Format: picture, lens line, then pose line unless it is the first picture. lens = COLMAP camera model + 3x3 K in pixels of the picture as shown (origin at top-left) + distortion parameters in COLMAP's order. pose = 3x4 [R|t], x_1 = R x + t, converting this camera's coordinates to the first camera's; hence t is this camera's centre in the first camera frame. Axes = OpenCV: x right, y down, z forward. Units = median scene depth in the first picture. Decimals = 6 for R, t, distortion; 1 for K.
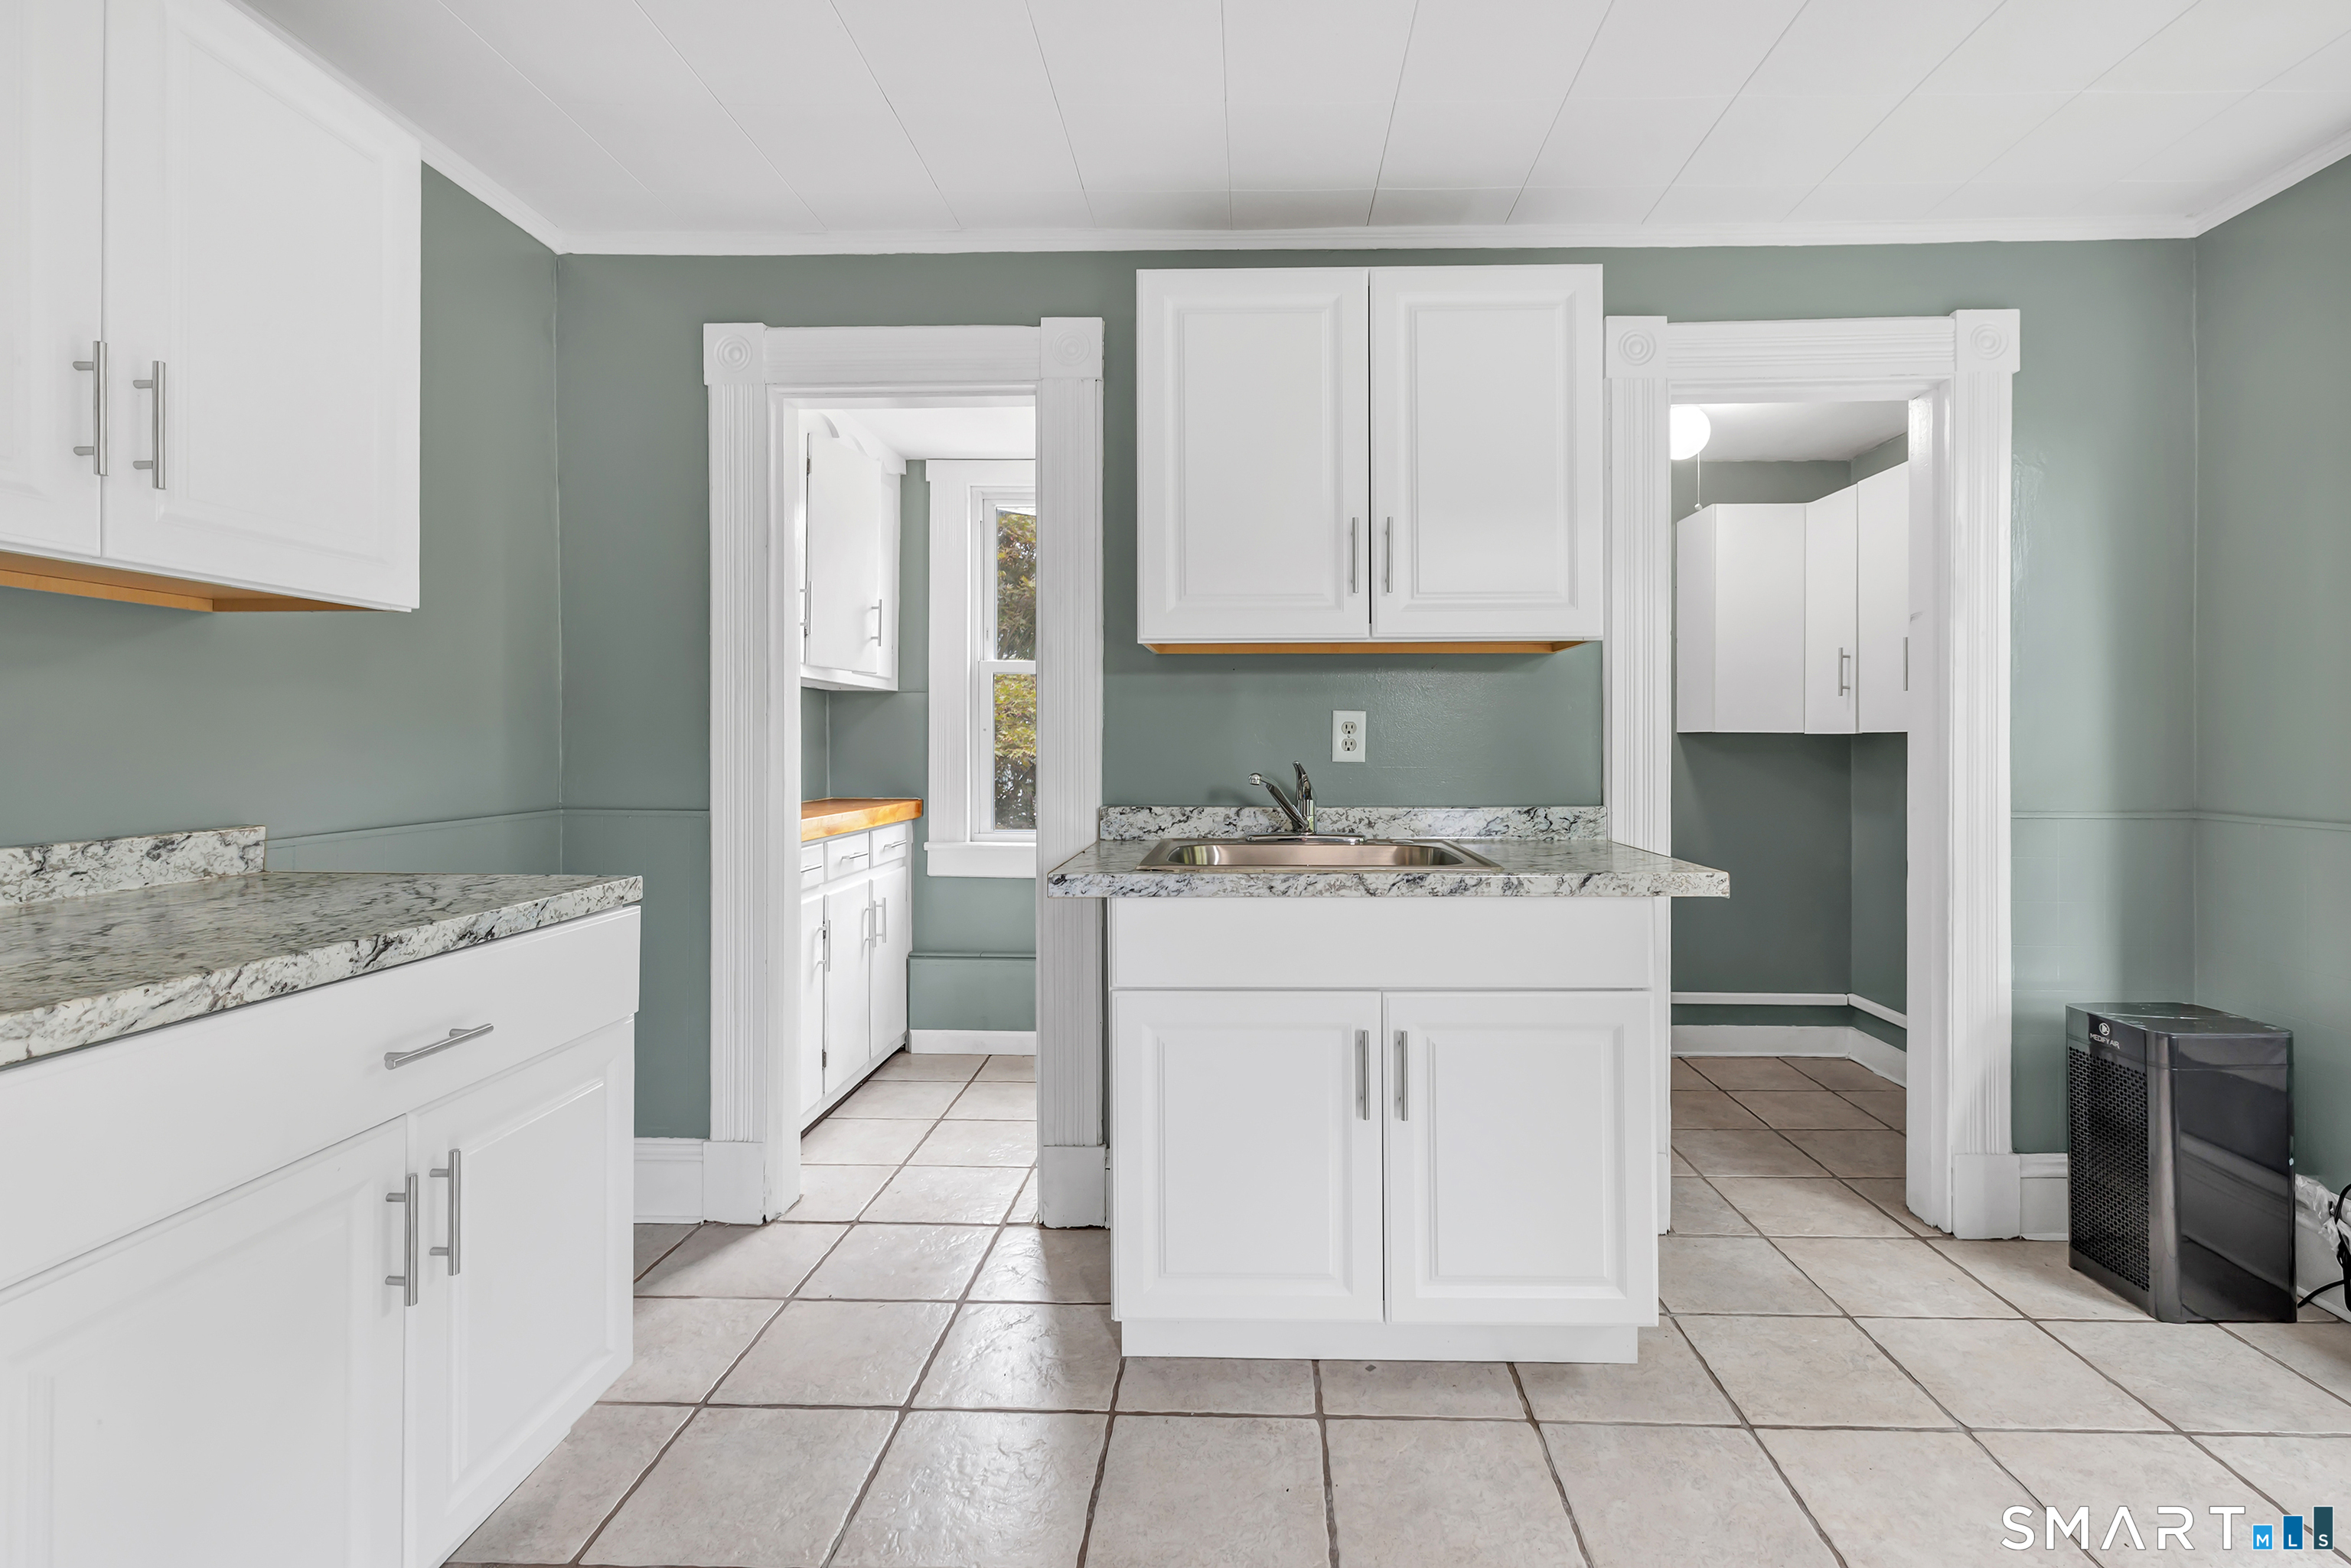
lens RADIAL K [[1120.7, 0, 1243.2], [0, 1120.7, 743.1], [0, 0, 1]] dist [-0.001090, -0.000570]
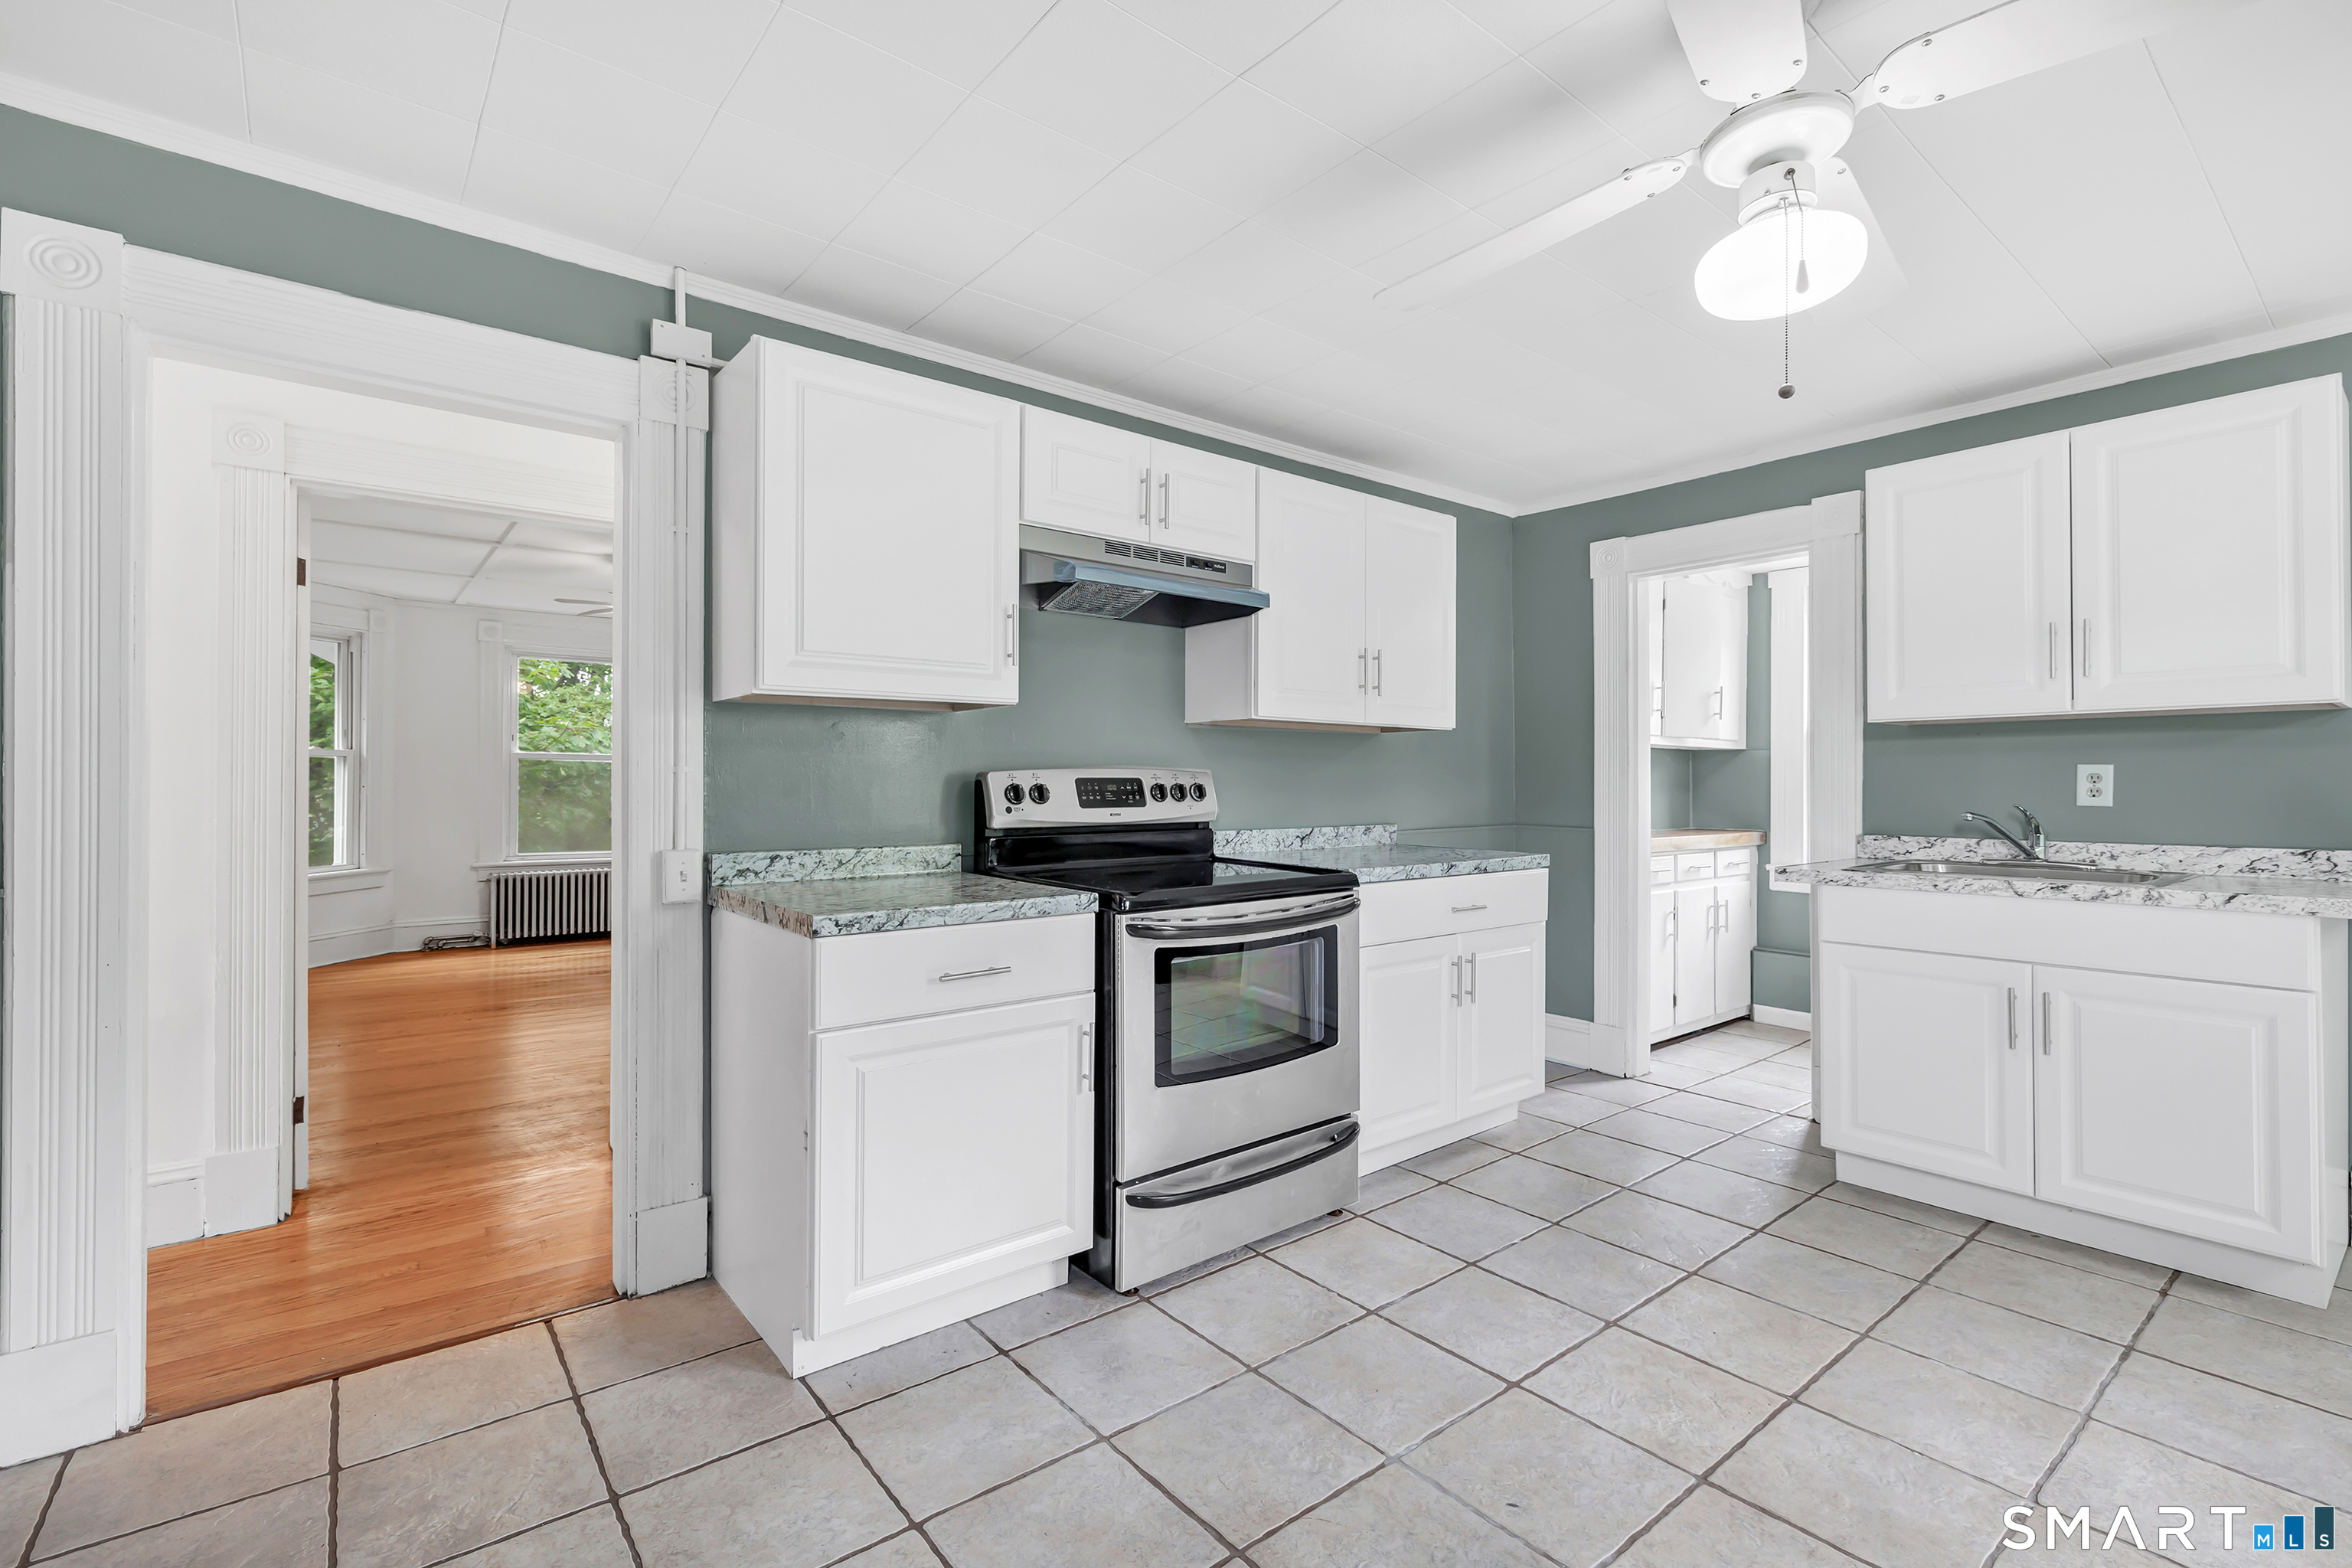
lens RADIAL K [[1060.6, 0, 1130.7], [0, 1060.6, 781.4], [0, 0, 1]] dist [0.000847, 0.000086]
pose [[0.623885, -0.000861, -0.781515, 0.394732], [-0.001903, 0.999995, -0.002621, -0.006136], [0.781514, 0.003122, 0.623880, -0.635635]]
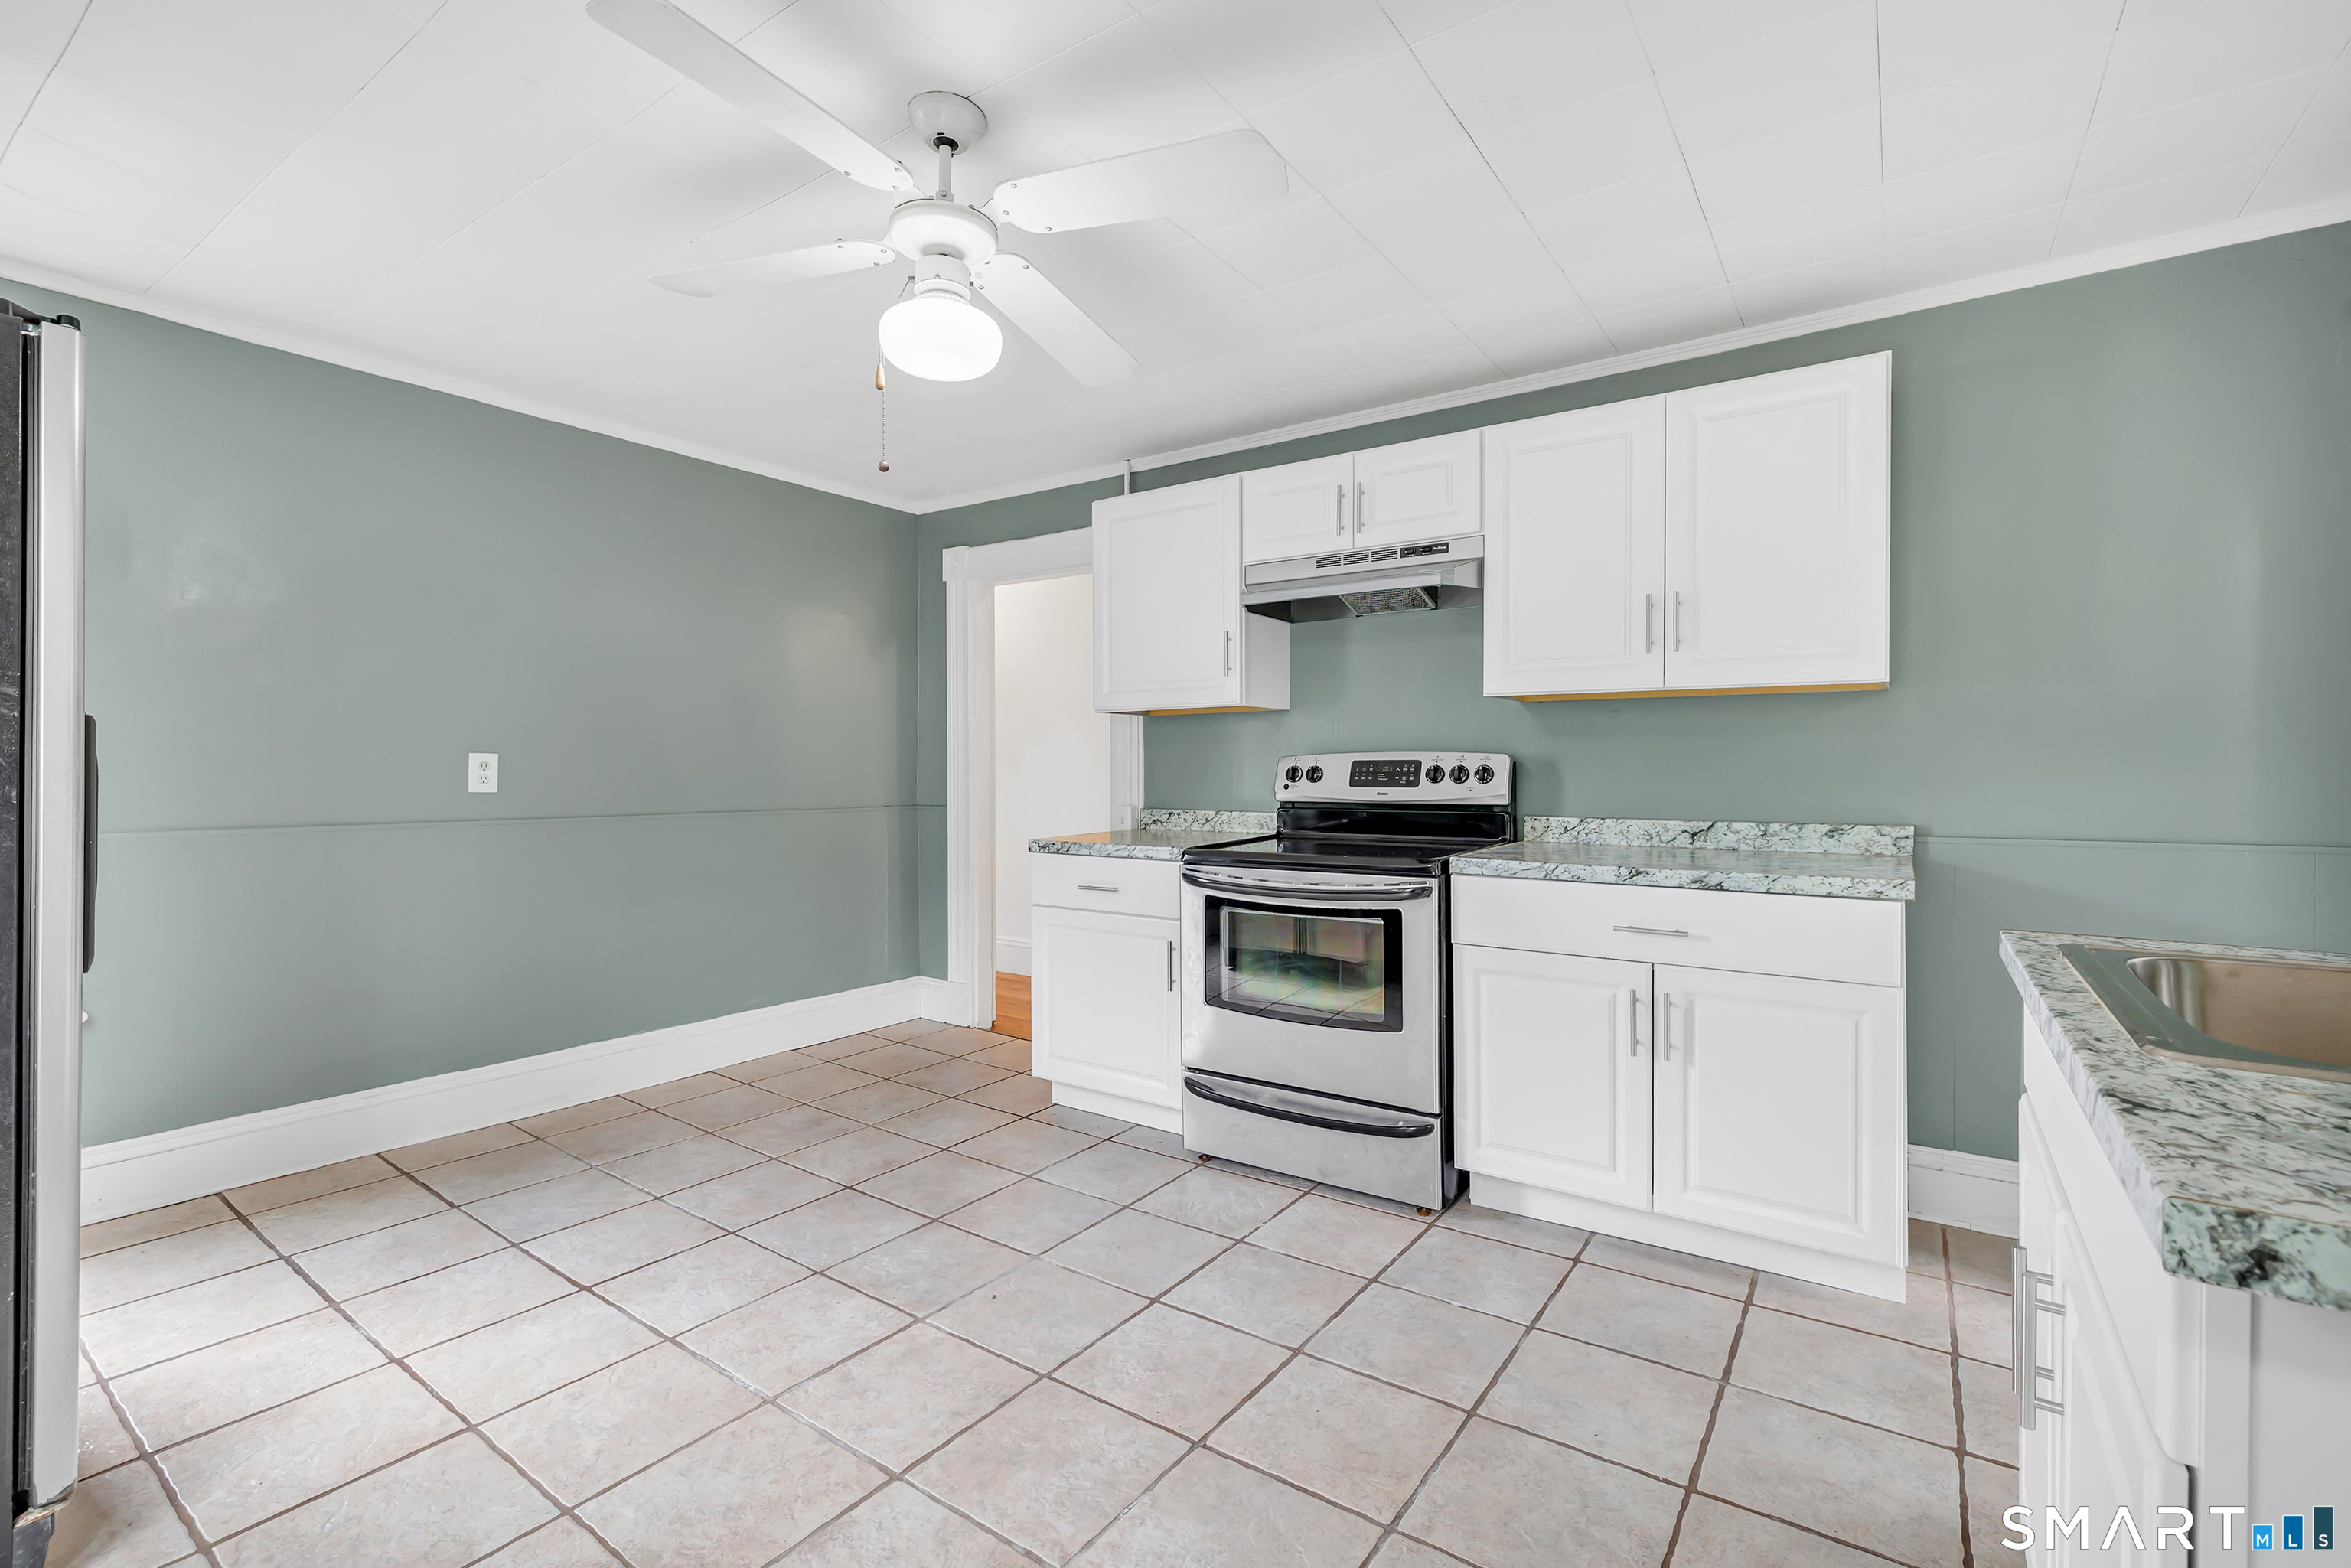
lens RADIAL K [[1060.1, 0, 1162.8], [0, 1060.1, 774.9], [0, 0, 1]] dist [0.000847, 0.000086]
pose [[-0.583842, 0.005832, -0.811847, 0.711157], [-0.001054, 0.999968, 0.007941, -0.005254], [0.811867, 0.005492, -0.583817, 0.800749]]
